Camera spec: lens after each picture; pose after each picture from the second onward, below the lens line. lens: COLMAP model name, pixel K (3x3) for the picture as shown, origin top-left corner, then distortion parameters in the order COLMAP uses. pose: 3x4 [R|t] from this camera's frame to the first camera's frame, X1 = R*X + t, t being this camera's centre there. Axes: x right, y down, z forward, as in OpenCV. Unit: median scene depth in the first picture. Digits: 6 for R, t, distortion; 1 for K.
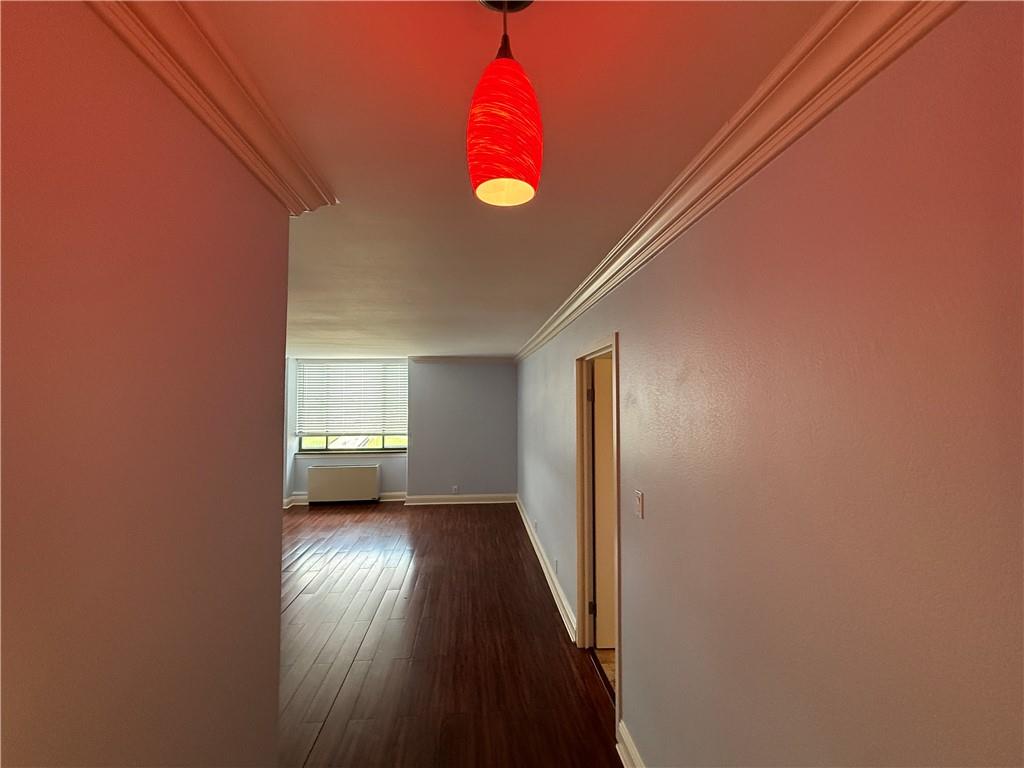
lens RADIAL K [[403.2, 0, 508.5], [0, 403.2, 394.7], [0, 0, 1]] dist [0.008960, 0.000107]
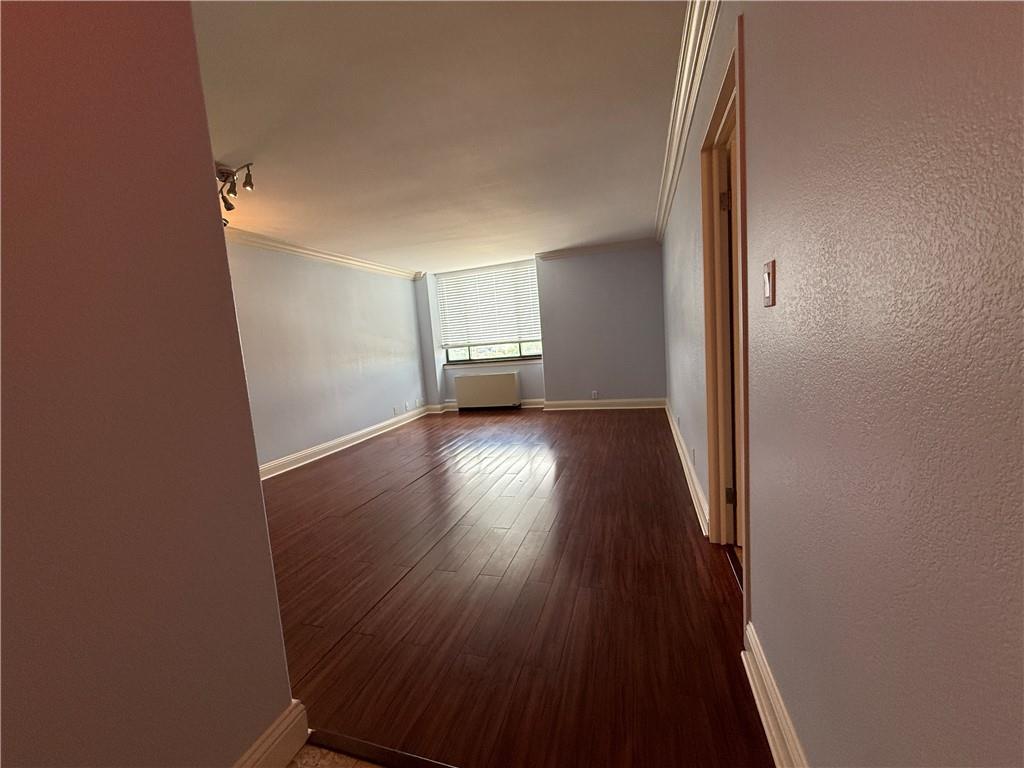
lens RADIAL K [[407.7, 0, 509.0], [0, 407.7, 385.4], [0, 0, 1]] dist [0.000358, 0.000097]
pose [[0.924178, -0.027229, -0.380991, 0.047739], [0.085878, 0.986730, 0.137797, 0.073178], [0.372184, -0.160068, 0.914253, 0.073184]]
